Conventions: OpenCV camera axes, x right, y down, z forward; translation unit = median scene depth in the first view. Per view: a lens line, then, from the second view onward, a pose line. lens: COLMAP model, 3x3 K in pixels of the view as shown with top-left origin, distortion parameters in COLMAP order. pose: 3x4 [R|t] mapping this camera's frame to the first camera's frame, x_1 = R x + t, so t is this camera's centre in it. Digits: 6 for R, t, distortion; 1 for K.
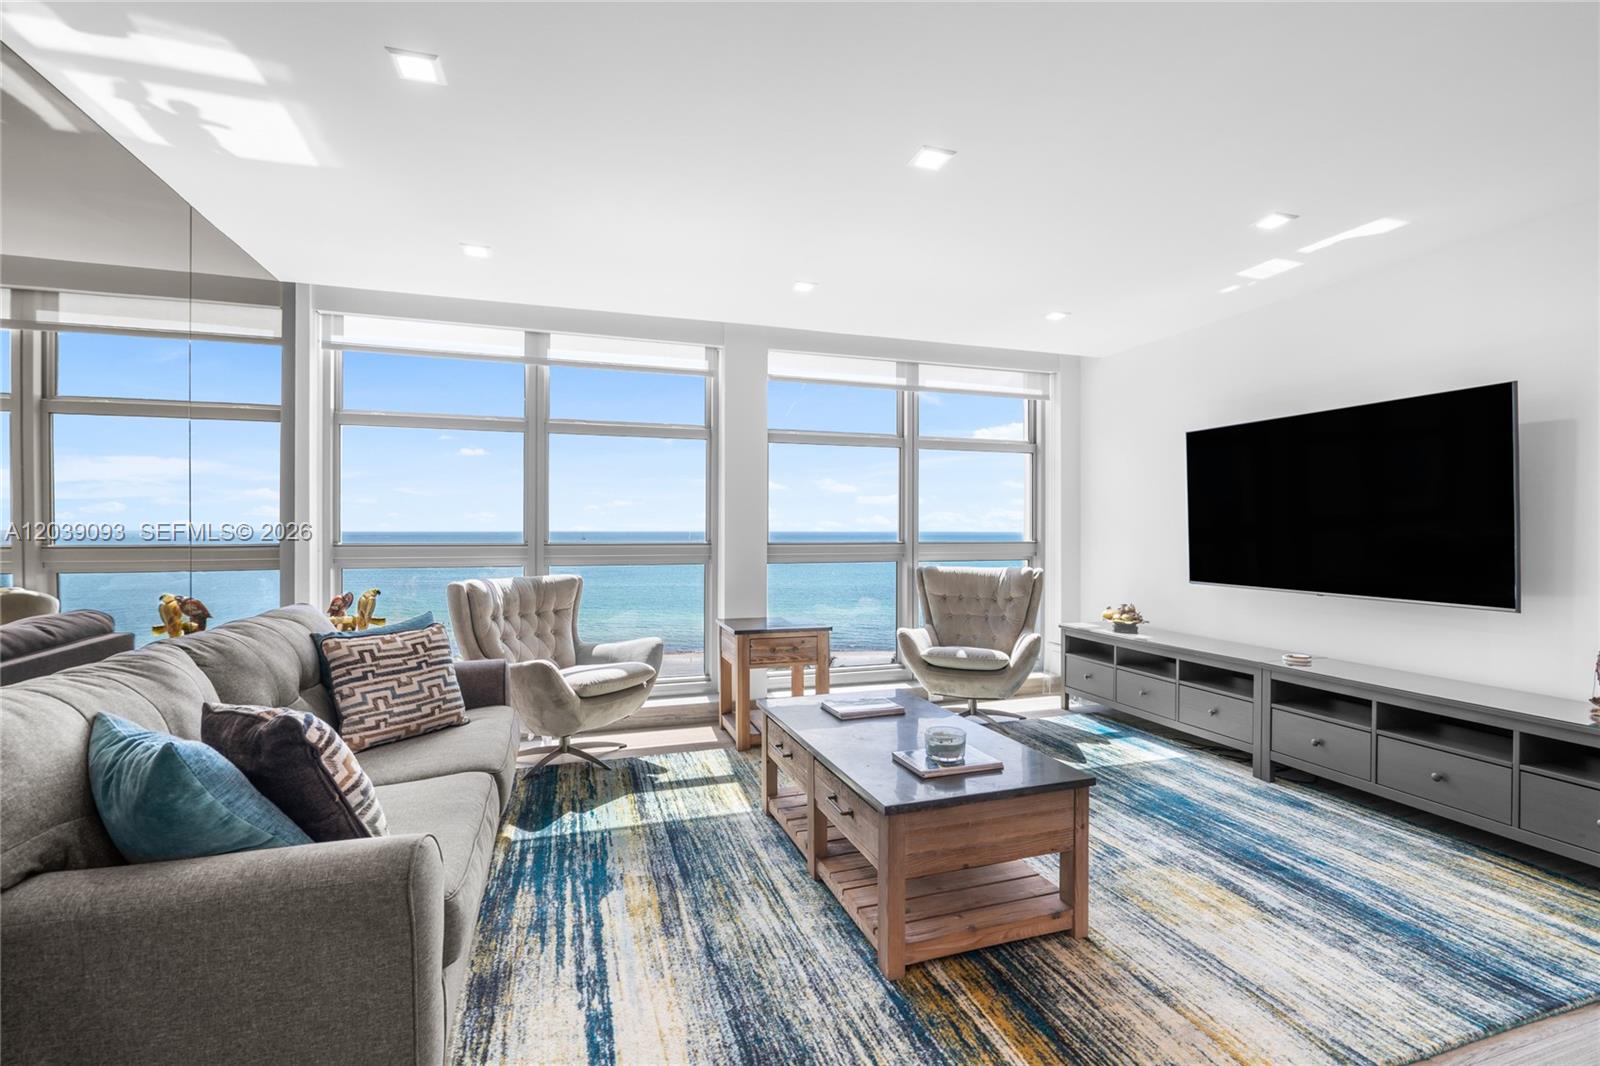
lens RADIAL K [[717.1, 0, 803.0], [0, 717.1, 534.8], [0, 0, 1]] dist [-0.005411, 0.001454]
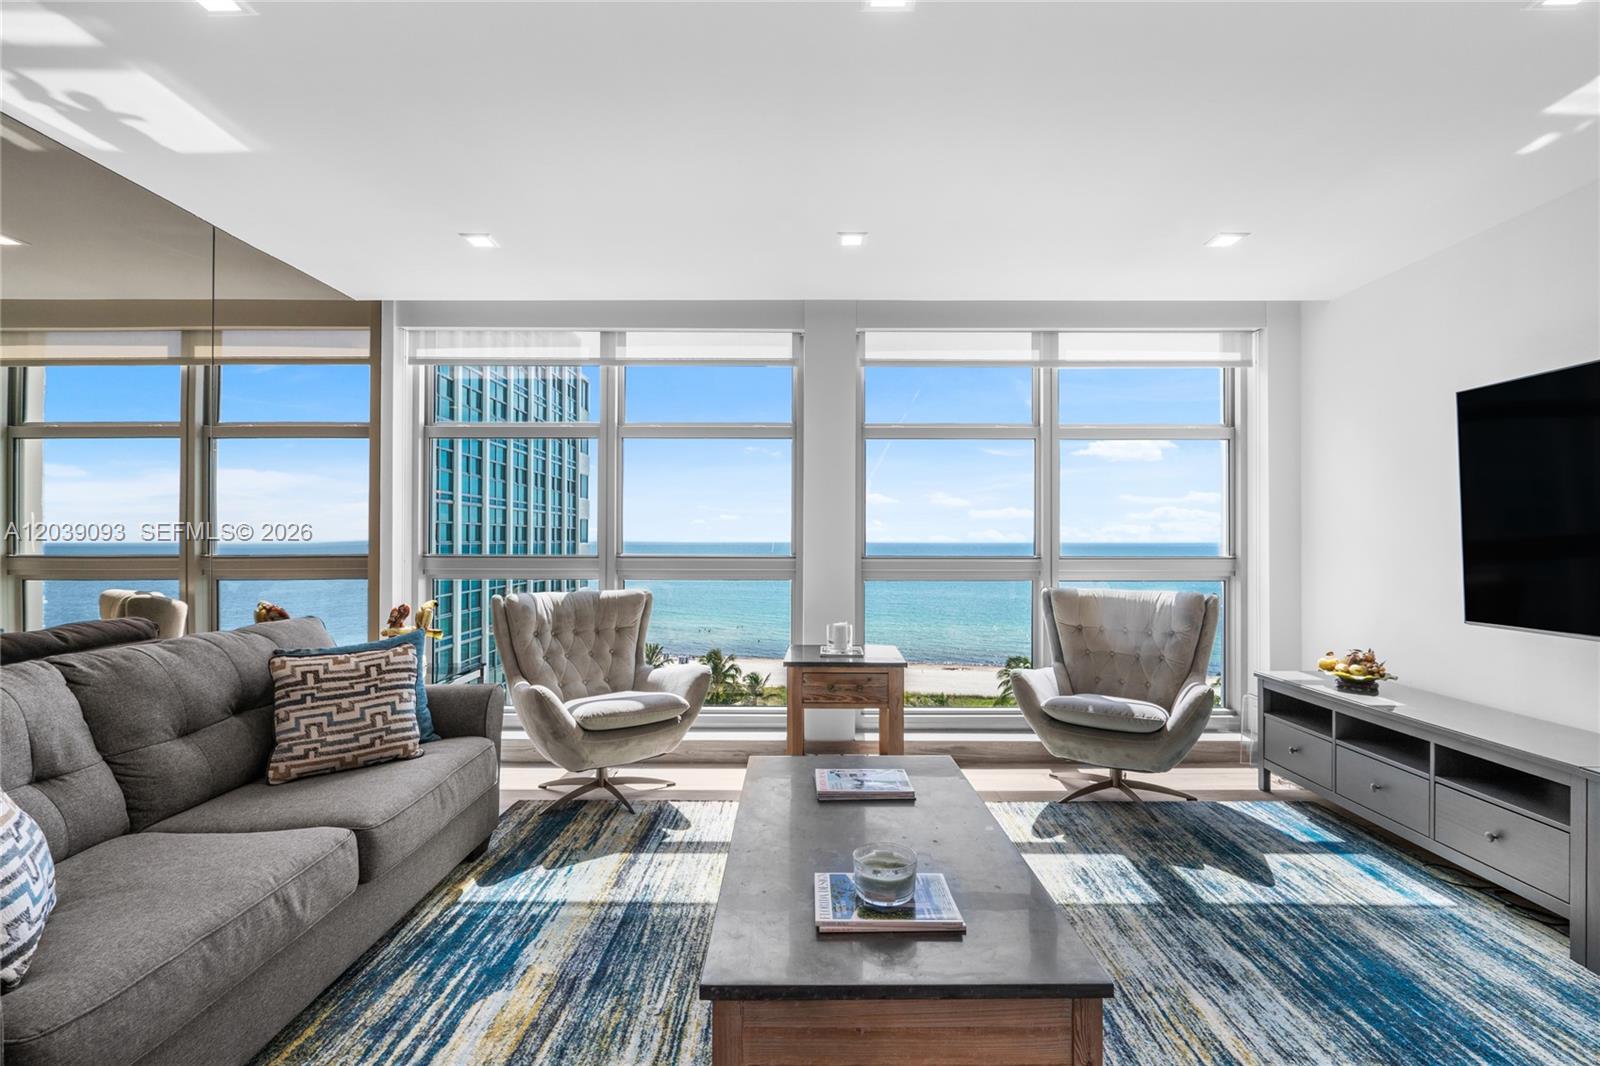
lens RADIAL K [[718.7, 0, 804.7], [0, 718.7, 540.1], [0, 0, 1]] dist [-0.007726, 0.003854]
pose [[0.948589, 0.000161, -0.316511, 0.280666], [-0.002605, 0.999970, -0.007297, -0.003583], [0.316500, 0.007746, 0.948561, 0.304718]]
